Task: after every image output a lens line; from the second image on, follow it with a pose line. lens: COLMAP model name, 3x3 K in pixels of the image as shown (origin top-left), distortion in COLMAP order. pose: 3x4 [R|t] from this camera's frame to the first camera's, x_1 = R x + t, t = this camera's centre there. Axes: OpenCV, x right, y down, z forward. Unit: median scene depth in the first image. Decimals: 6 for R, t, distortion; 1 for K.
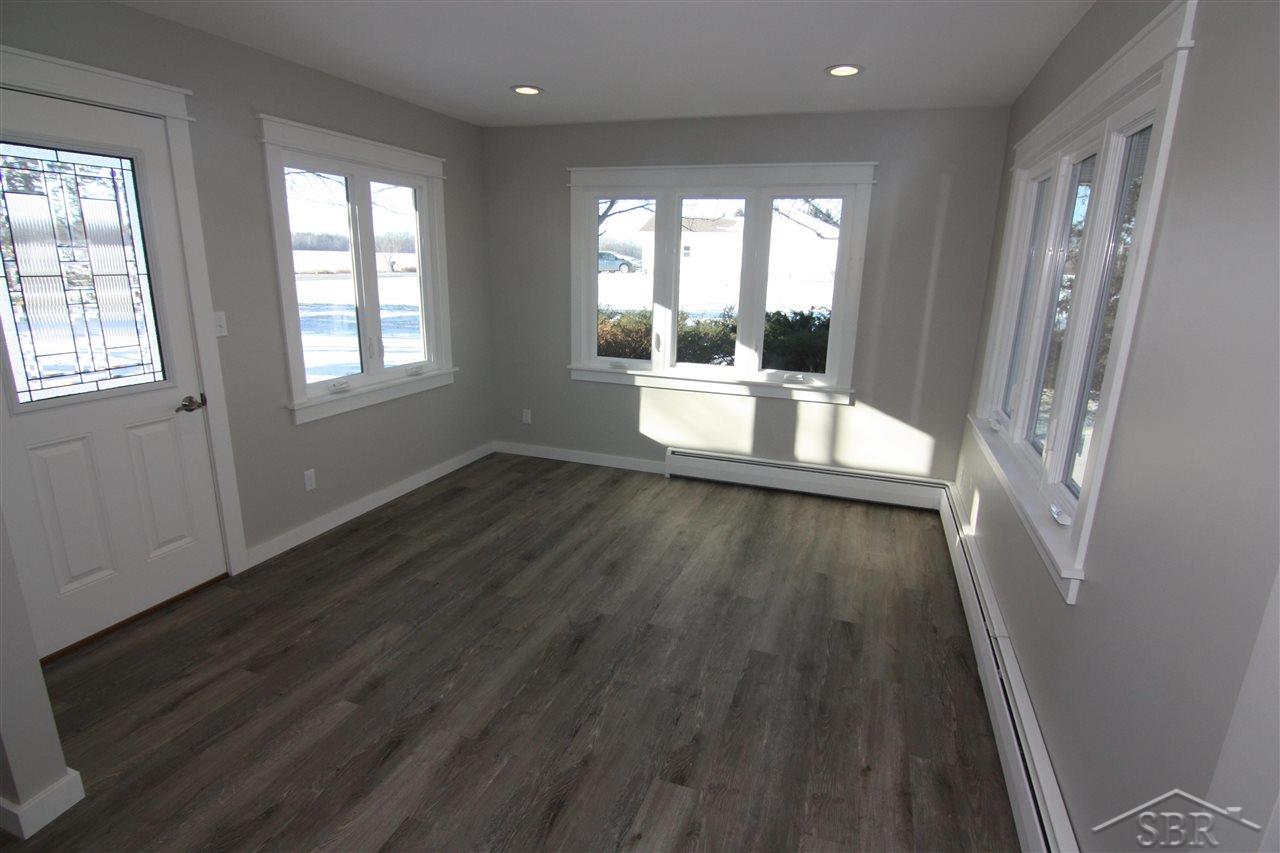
lens RADIAL K [[660.3, 0, 634.3], [0, 660.3, 429.6], [0, 0, 1]] dist [-0.005524, -0.000078]
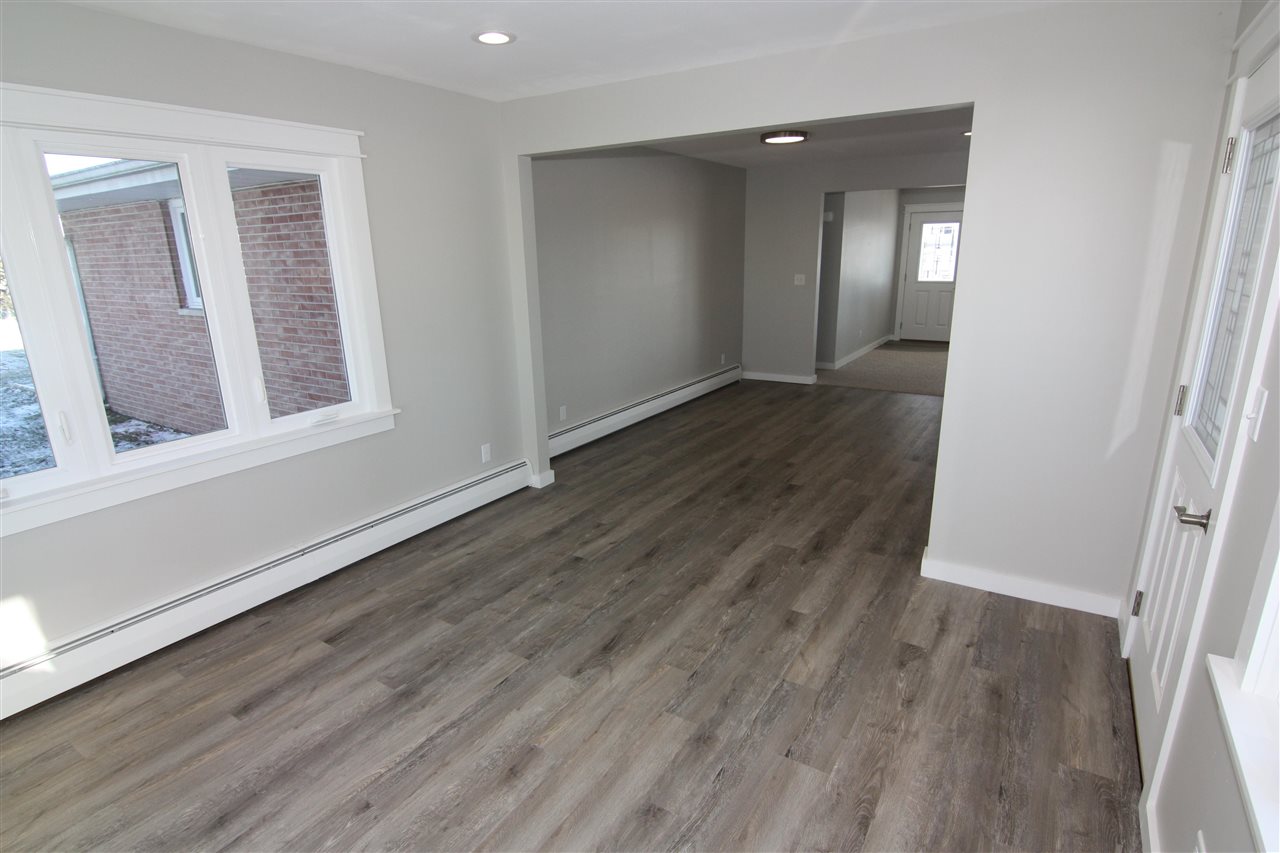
lens RADIAL K [[660.3, 0, 639.9], [0, 660.3, 425.9], [0, 0, 1]] dist [-0.005524, -0.000078]
pose [[-0.976343, -0.063660, 0.206645, -0.337224], [0.047841, 0.868395, 0.493559, -0.489817], [-0.210869, 0.491769, -0.844806, 1.787617]]
